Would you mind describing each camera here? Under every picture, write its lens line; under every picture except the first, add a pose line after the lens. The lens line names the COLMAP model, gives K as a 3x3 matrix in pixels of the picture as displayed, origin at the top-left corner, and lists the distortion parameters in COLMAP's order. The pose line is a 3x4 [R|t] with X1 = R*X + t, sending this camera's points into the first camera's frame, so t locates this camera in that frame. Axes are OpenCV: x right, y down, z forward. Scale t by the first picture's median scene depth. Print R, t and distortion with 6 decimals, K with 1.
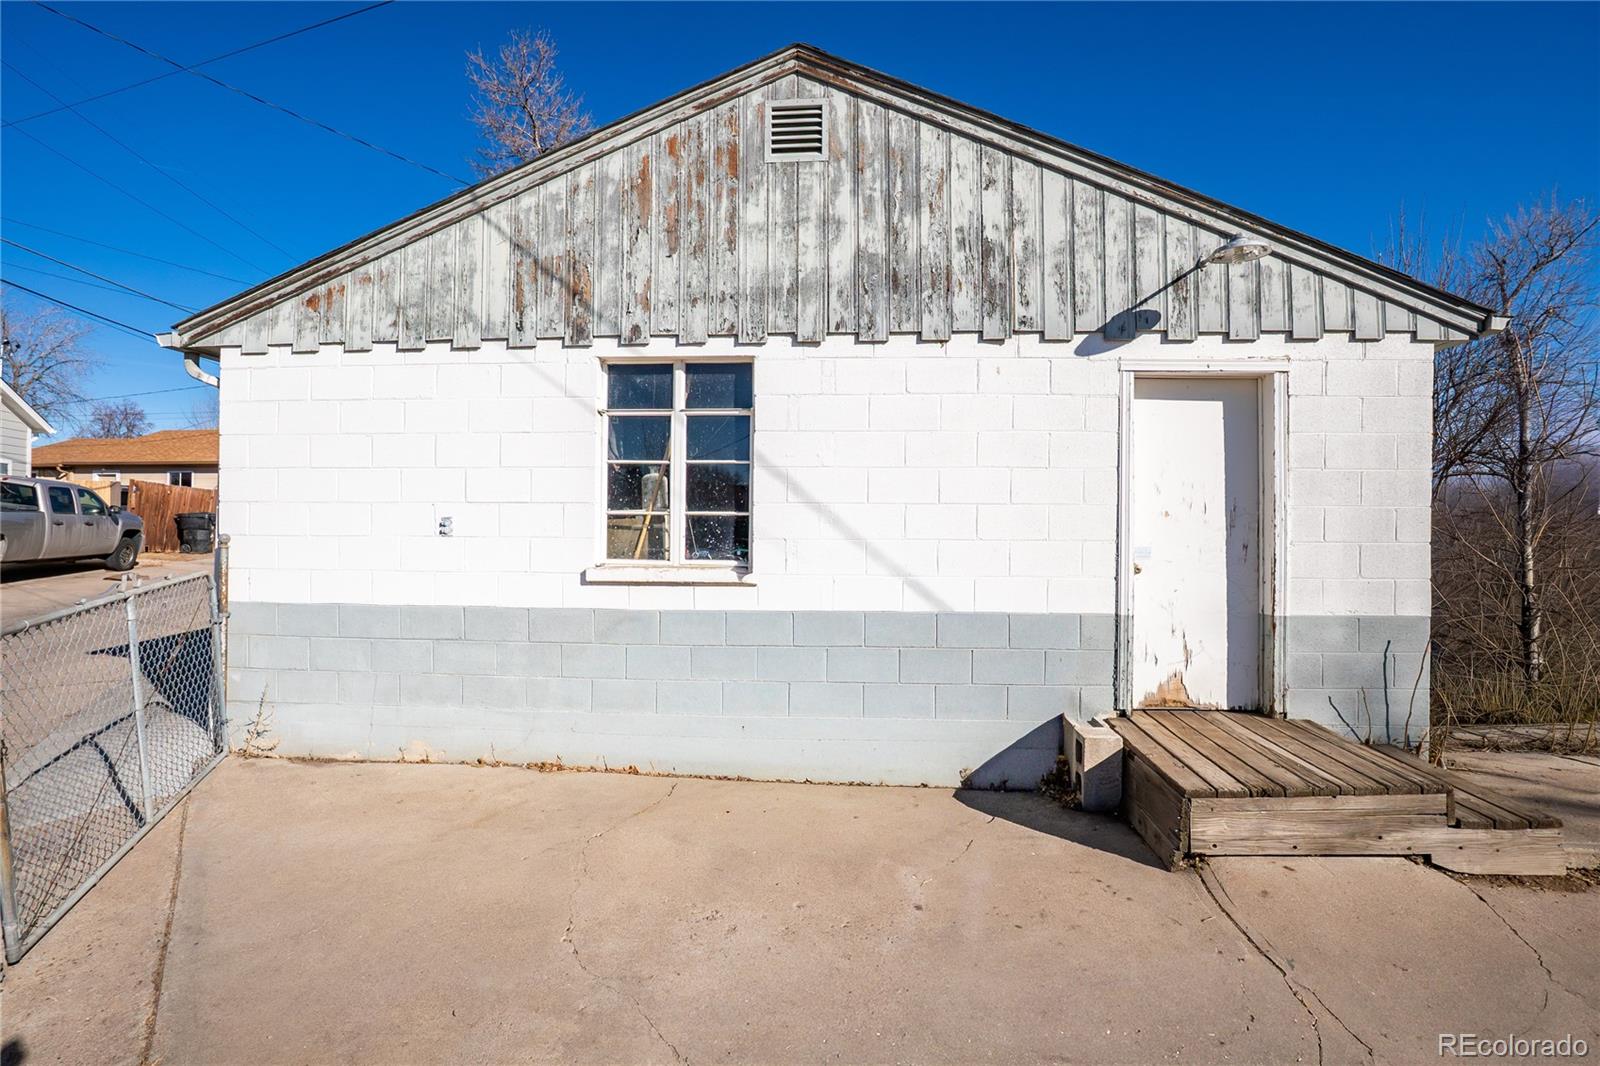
lens RADIAL K [[778.1, 0, 793.2], [0, 778.1, 522.6], [0, 0, 1]] dist [-0.043698, 0.009986]
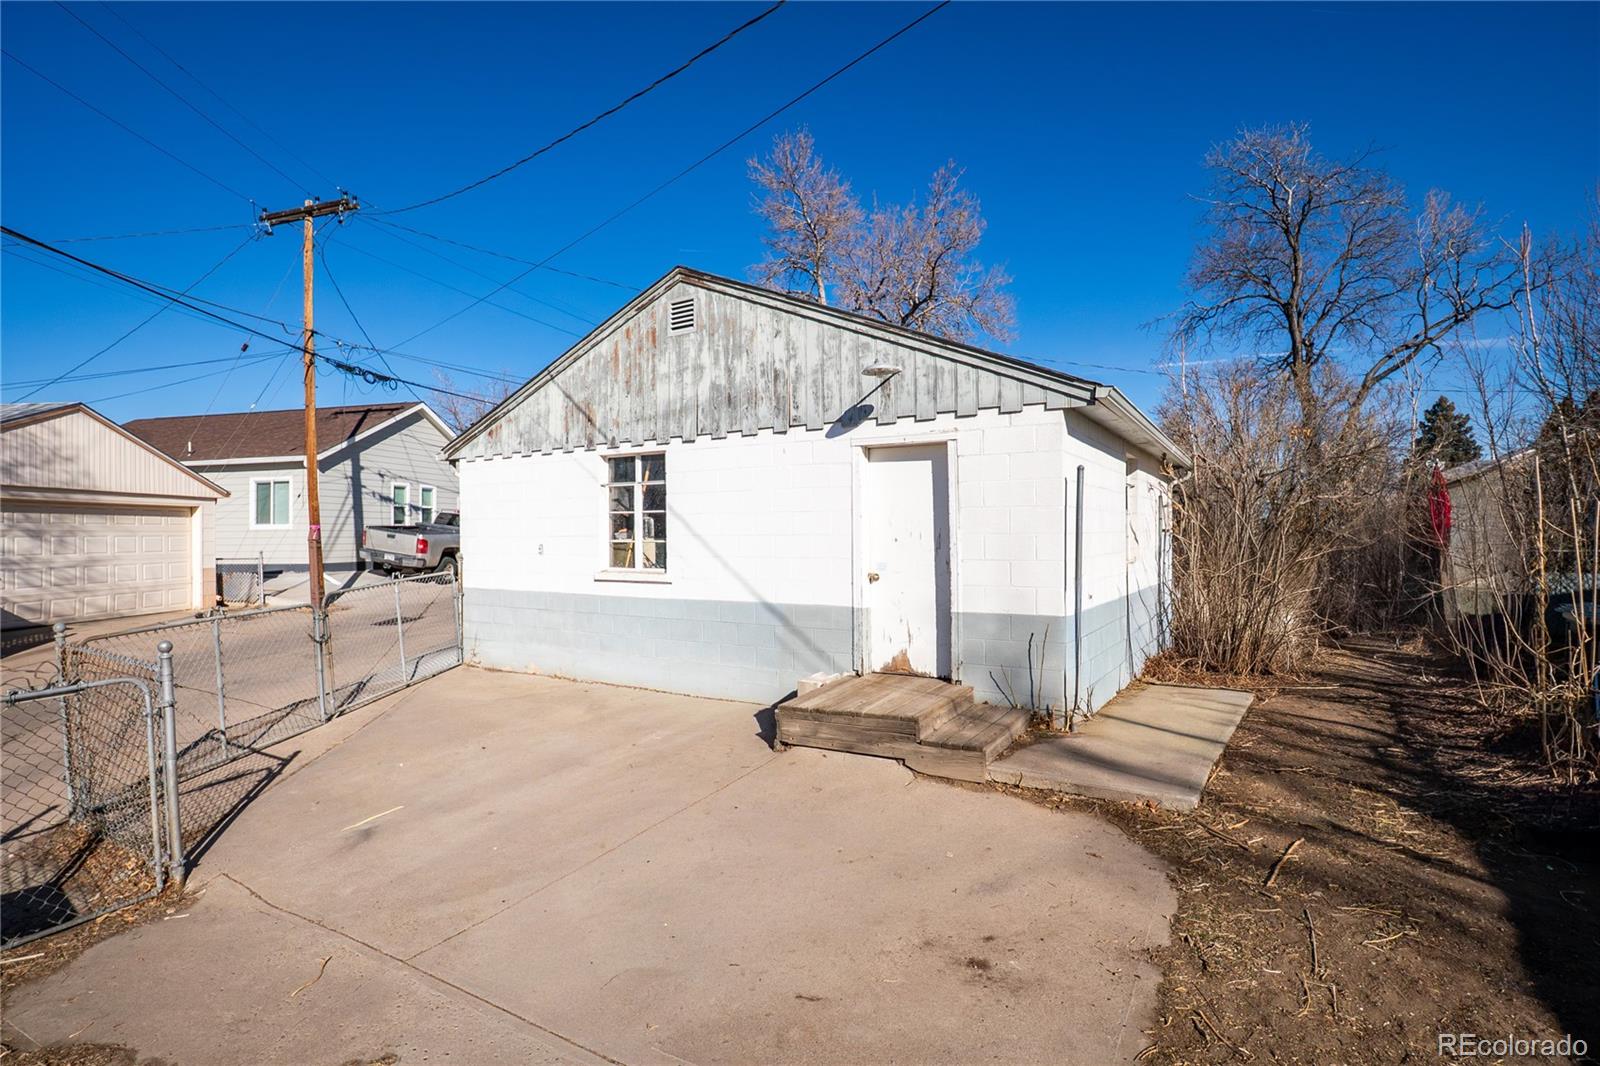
lens RADIAL K [[778.1, 0, 793.2], [0, 778.1, 522.6], [0, 0, 1]] dist [-0.043698, 0.009986]
pose [[0.885230, -0.018745, -0.464776, 1.004251], [0.016016, 0.999824, -0.009818, -0.032771], [0.464878, 0.001247, 0.885374, -0.397133]]
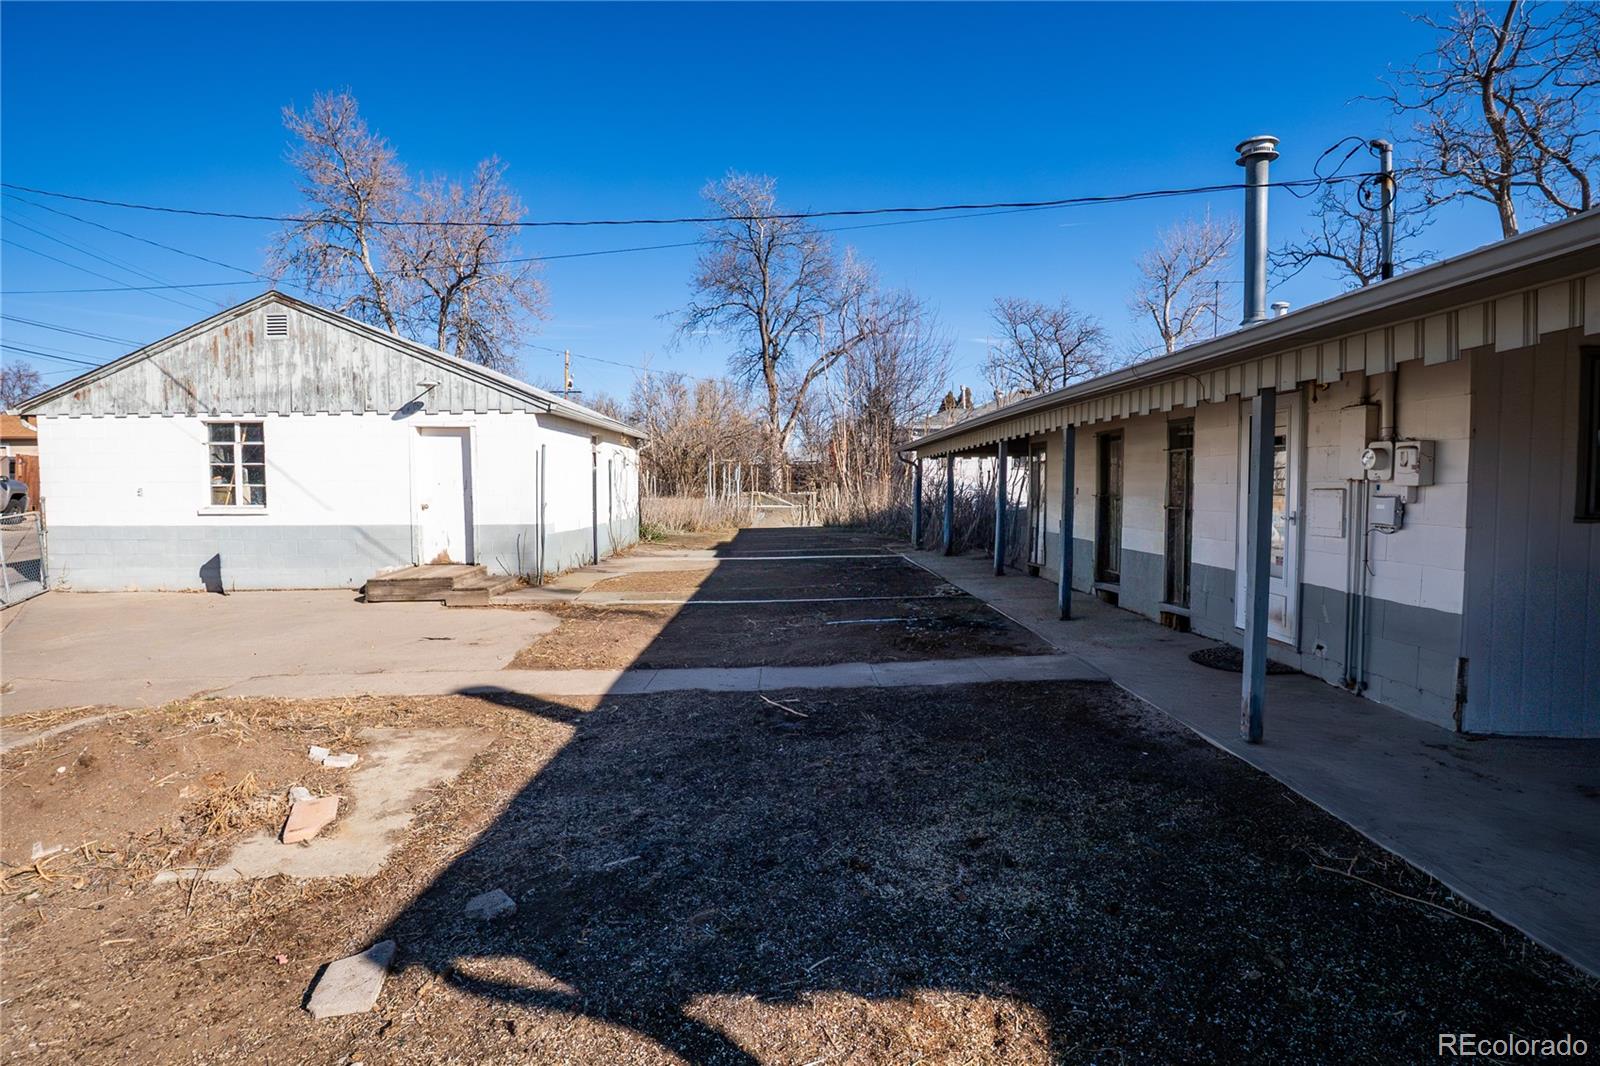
lens RADIAL K [[778.1, 0, 793.2], [0, 778.1, 522.6], [0, 0, 1]] dist [-0.043698, 0.009986]
pose [[0.997502, -0.011684, 0.069667, 1.436436], [0.007586, 0.998241, 0.058797, -0.024518], [-0.070232, -0.058121, 0.995836, -1.514361]]
